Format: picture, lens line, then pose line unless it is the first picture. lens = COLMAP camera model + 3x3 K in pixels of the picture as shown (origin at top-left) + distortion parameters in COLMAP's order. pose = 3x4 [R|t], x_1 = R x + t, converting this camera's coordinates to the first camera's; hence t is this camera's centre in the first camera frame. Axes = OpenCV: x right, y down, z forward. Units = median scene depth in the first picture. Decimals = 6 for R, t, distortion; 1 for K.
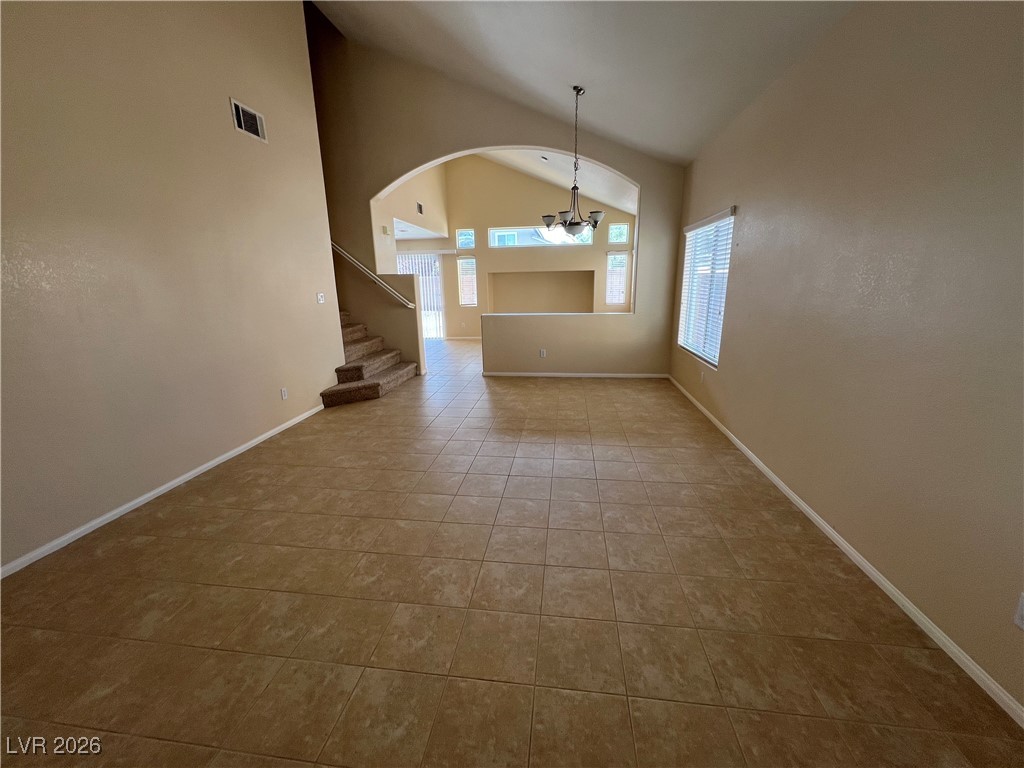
lens RADIAL K [[409.6, 0, 509.6], [0, 409.6, 386.1], [0, 0, 1]] dist [-0.002240, 0.000984]
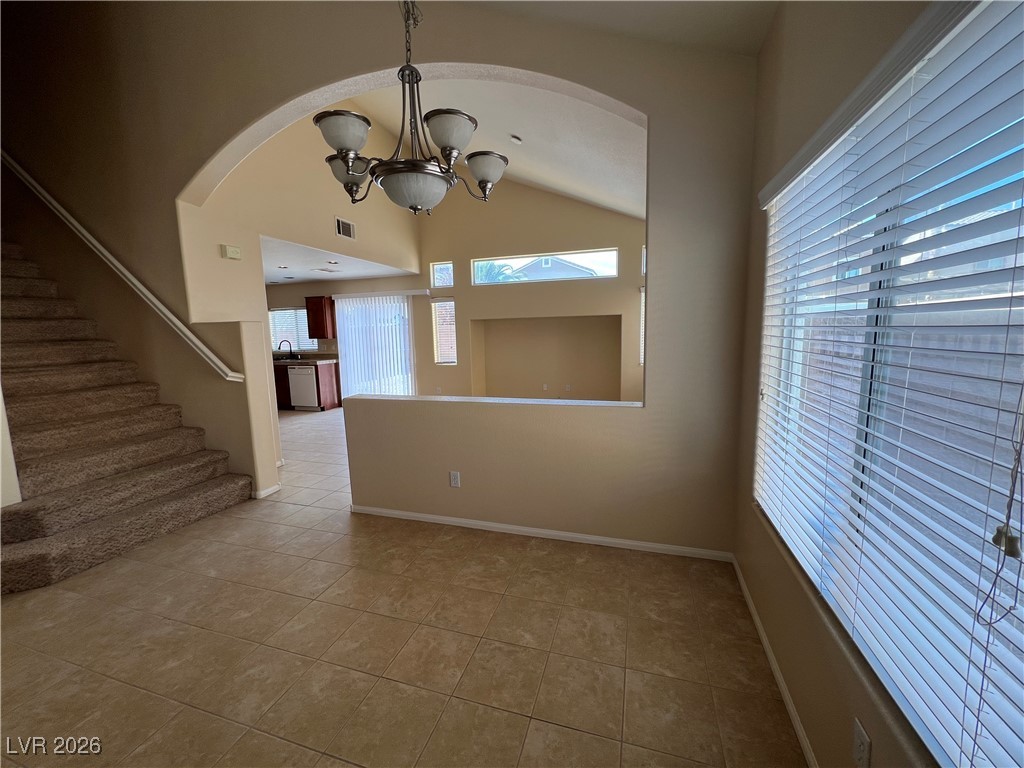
lens RADIAL K [[409.6, 0, 511.1], [0, 409.6, 384.4], [0, 0, 1]] dist [-0.002240, 0.000984]
pose [[0.986325, 0.016718, -0.163959, 0.211951], [-0.035594, 0.992971, -0.112877, -0.131105], [0.160920, 0.117169, 0.979988, 0.492656]]
